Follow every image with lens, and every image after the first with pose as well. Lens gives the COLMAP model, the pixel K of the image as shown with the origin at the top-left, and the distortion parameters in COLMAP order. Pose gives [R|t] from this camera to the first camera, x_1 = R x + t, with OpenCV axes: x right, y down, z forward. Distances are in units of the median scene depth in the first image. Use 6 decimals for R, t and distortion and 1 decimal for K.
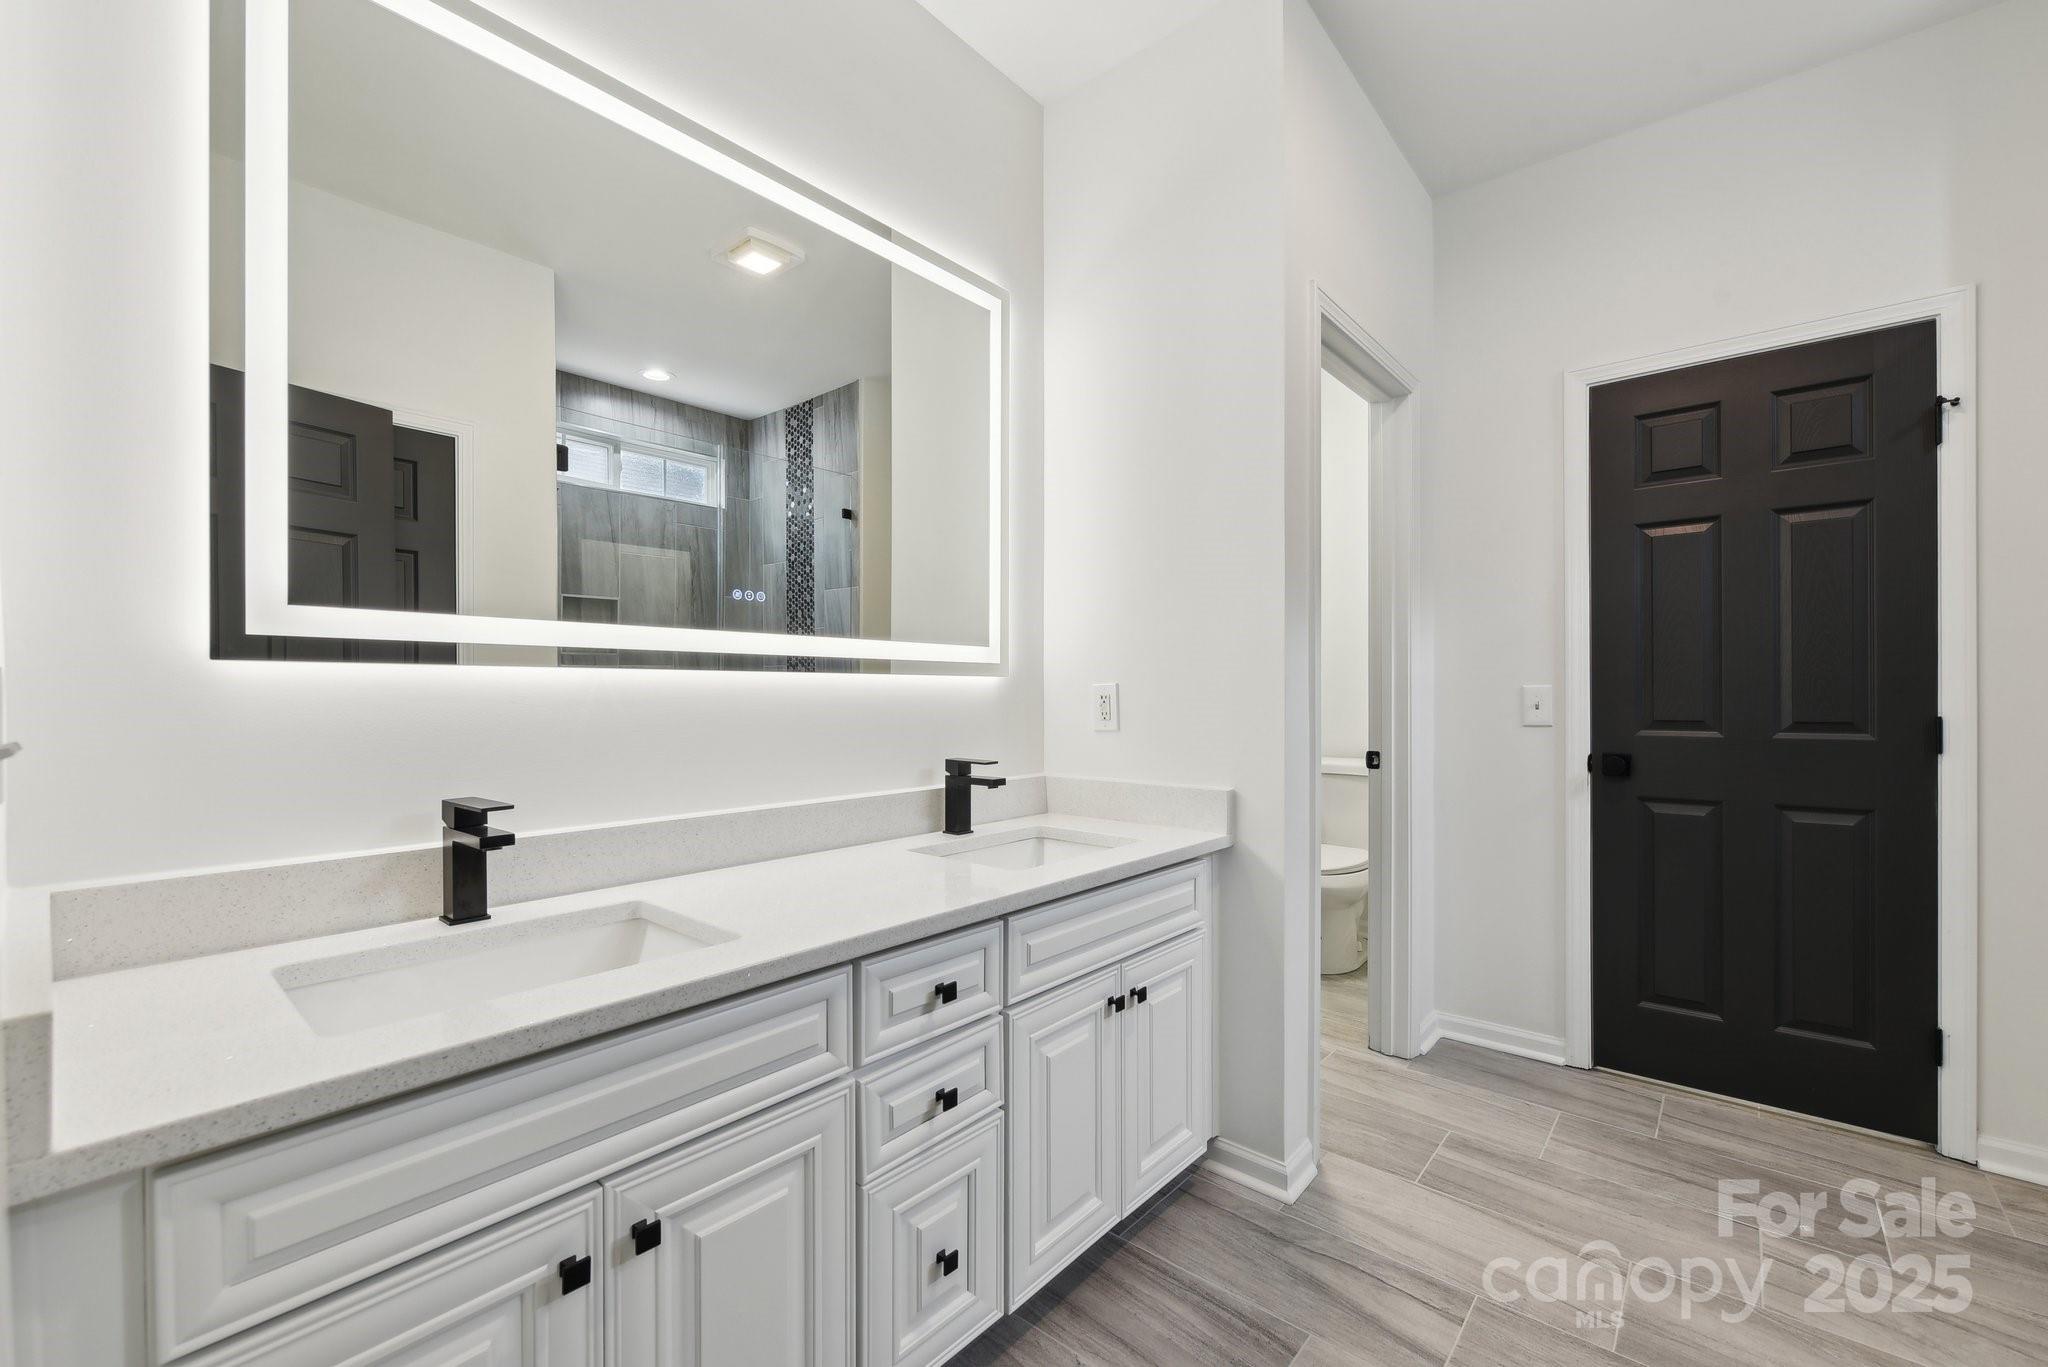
lens RADIAL K [[856.1, 0, 1020.0], [0, 856.1, 679.0], [0, 0, 1]] dist [0.003909, -0.000036]
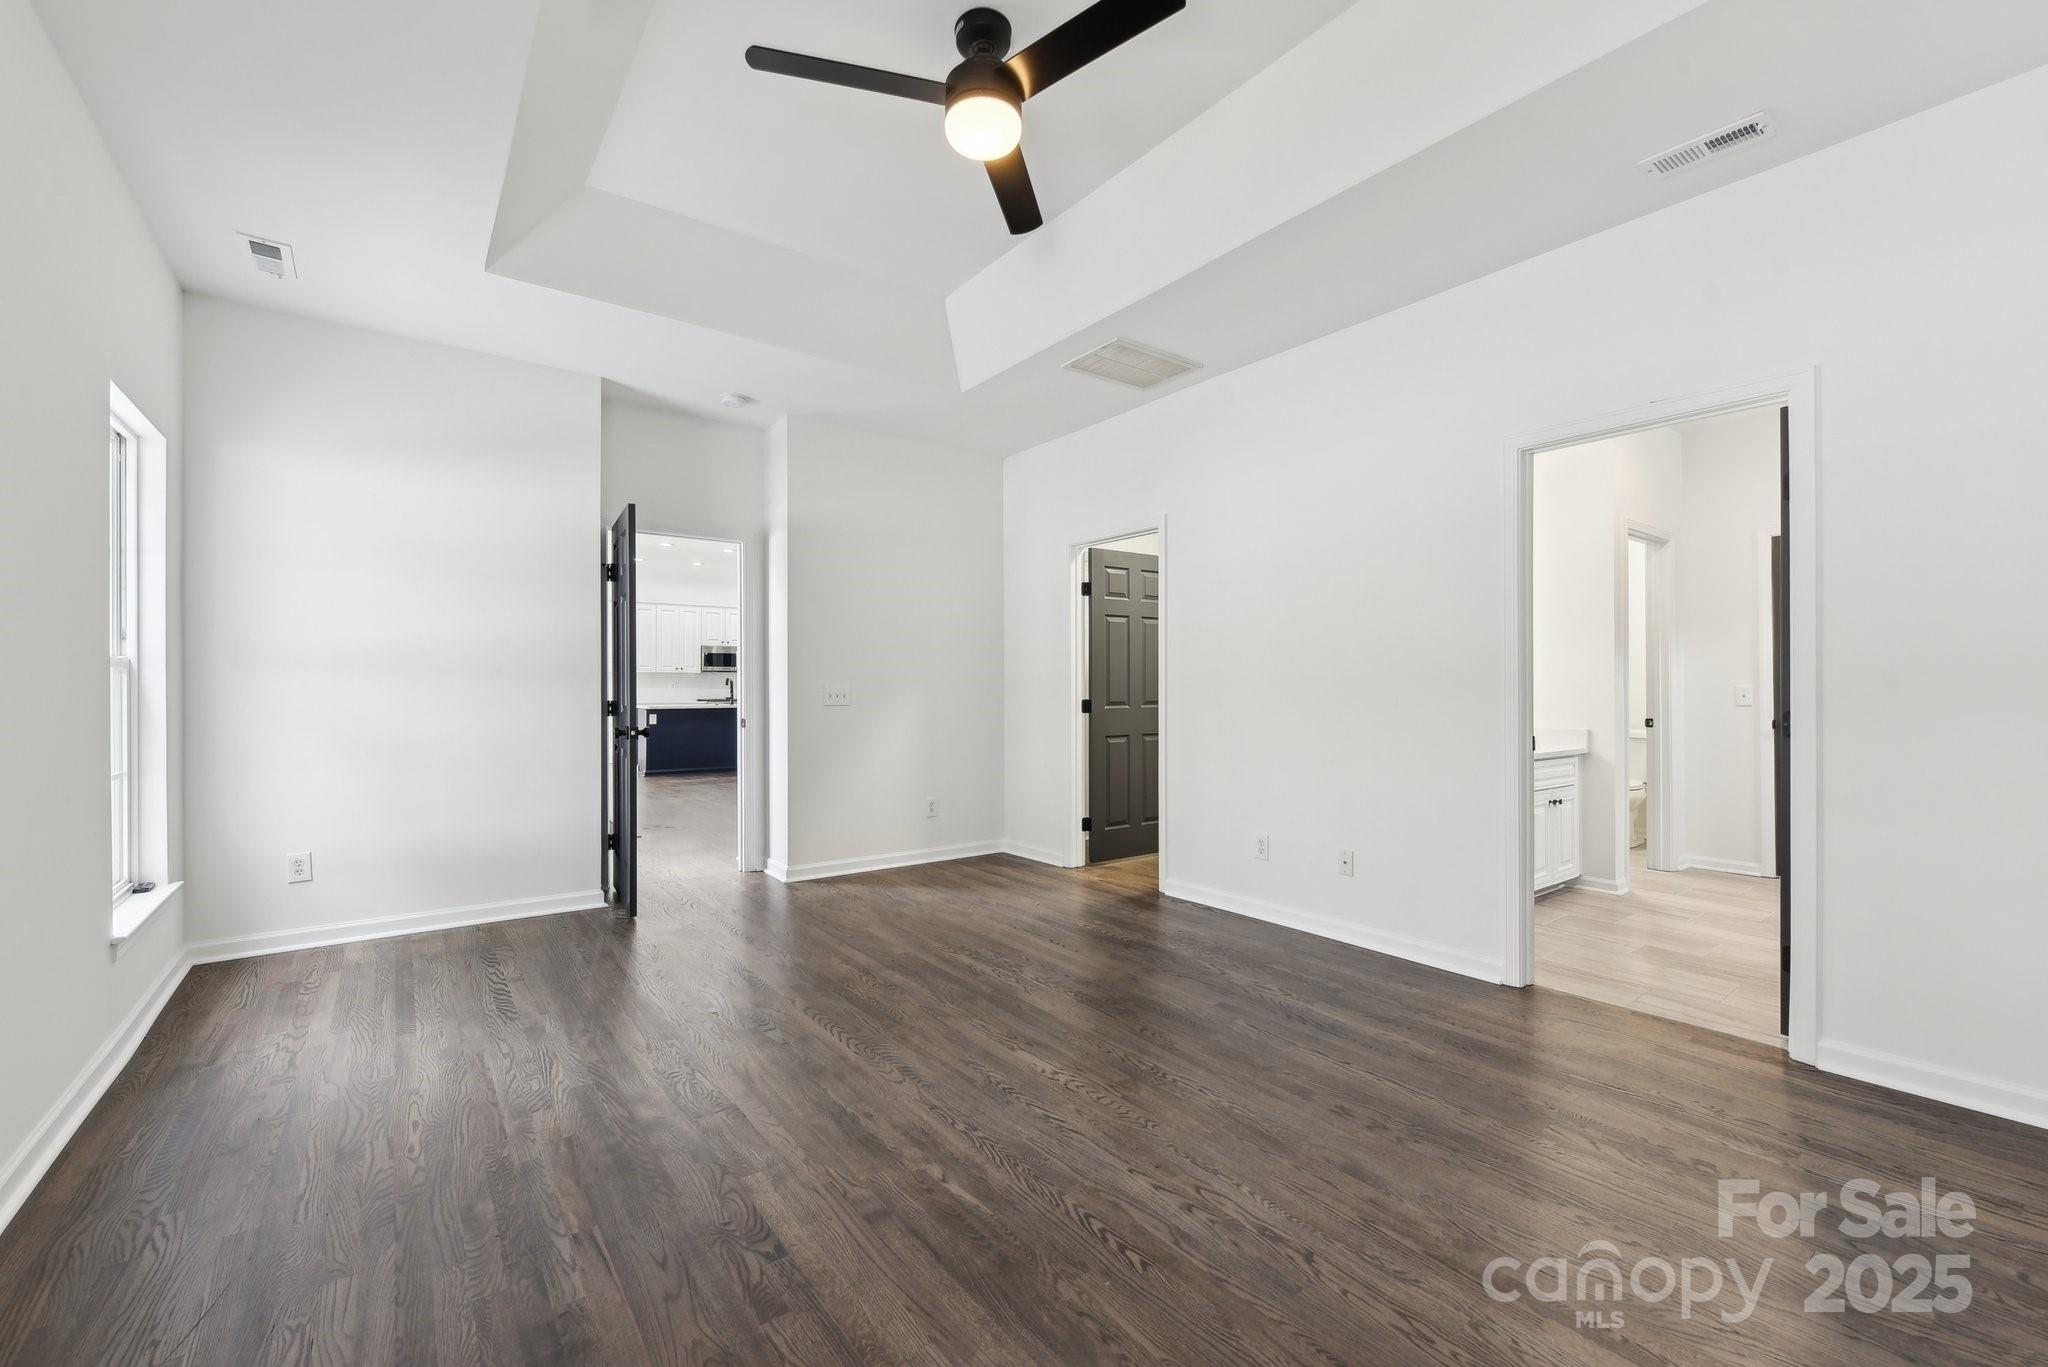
lens RADIAL K [[859.0, 0, 1018.9], [0, 859.0, 685.4], [0, 0, 1]] dist [0.020180, -0.000041]
pose [[0.980603, -0.004898, -0.195943, -0.828711], [0.004116, 0.999982, -0.004398, 0.012045], [0.195961, 0.003506, 0.980605, -1.671399]]
